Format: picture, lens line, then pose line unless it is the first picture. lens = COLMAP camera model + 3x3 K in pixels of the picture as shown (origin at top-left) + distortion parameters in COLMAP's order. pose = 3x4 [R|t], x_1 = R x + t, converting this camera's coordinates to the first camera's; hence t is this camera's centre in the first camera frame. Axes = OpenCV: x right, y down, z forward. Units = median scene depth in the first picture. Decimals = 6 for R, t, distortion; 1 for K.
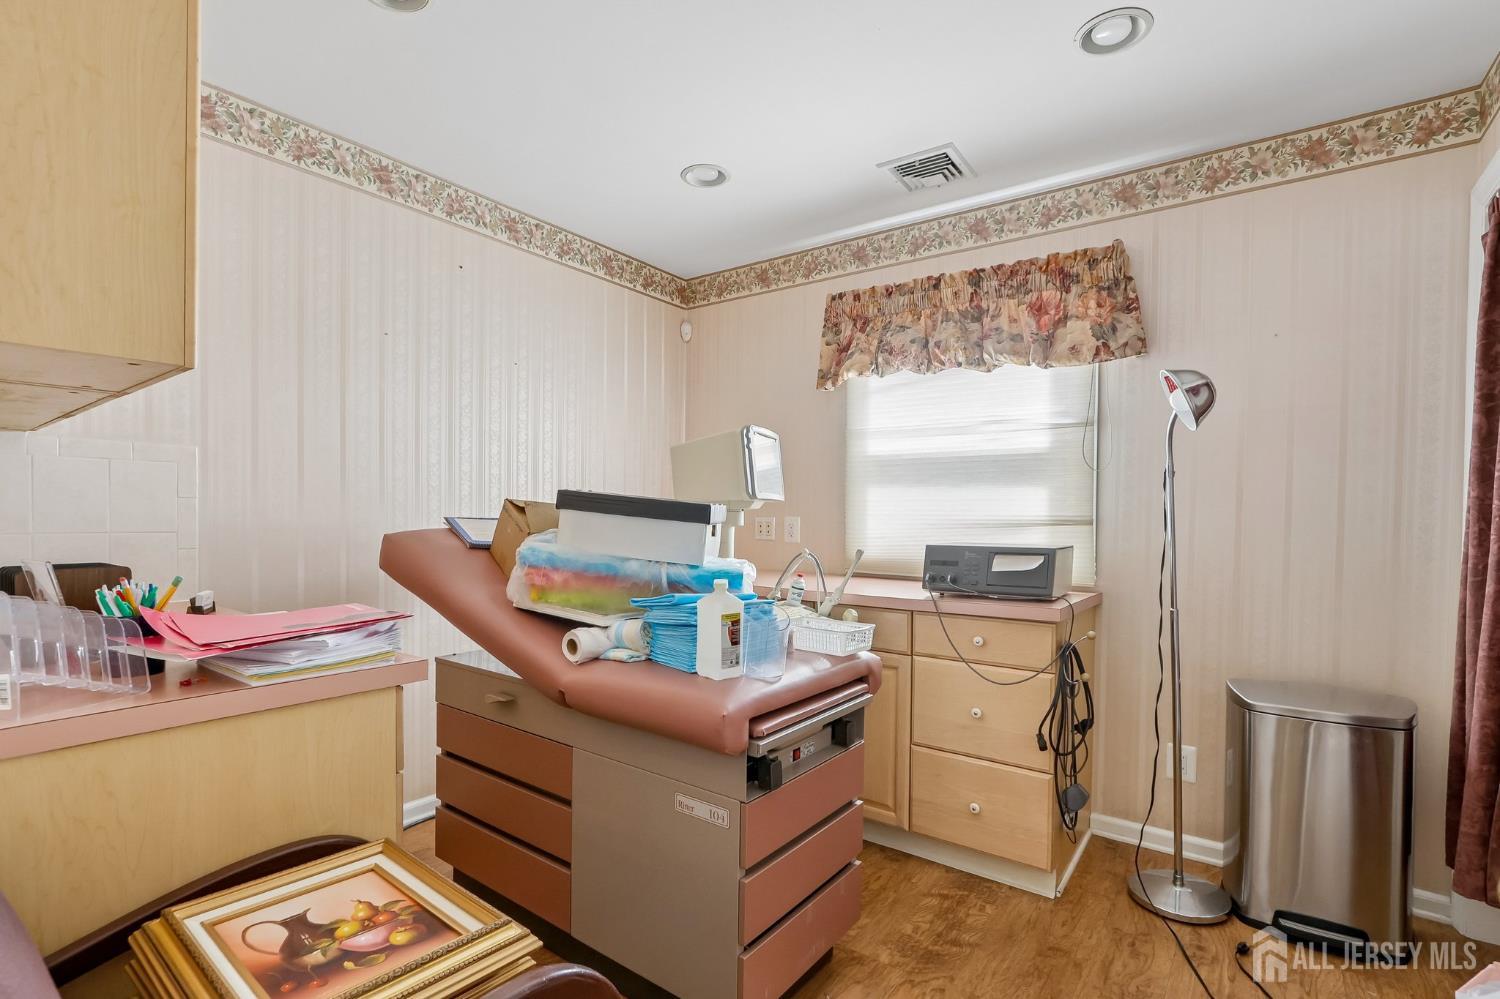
lens RADIAL K [[674.8, 0, 750.0], [0, 674.8, 499.5], [0, 0, 1]] dist [0.002560, 0.000576]
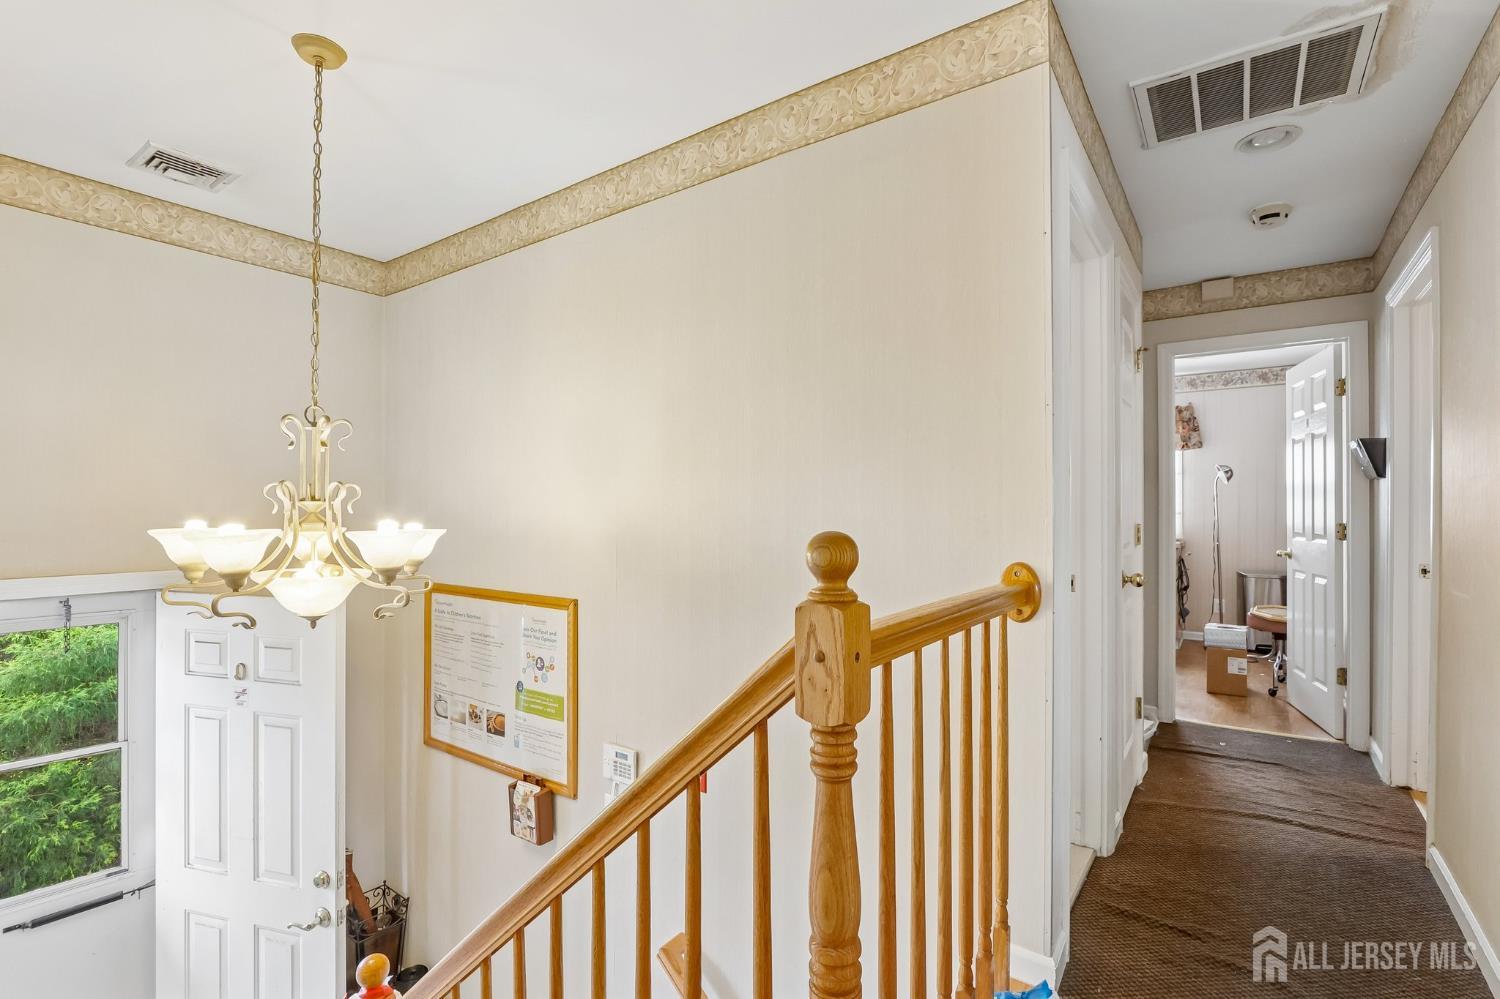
lens RADIAL K [[707.0, 0, 750.0], [0, 707.0, 499.5], [0, 0, 1]] dist [0.018222, 0.000380]
pose [[0.999079, -0.018408, 0.038749, -1.277884], [0.018646, 0.999809, -0.005779, -0.035579], [-0.038636, 0.006496, 0.999232, -1.689266]]
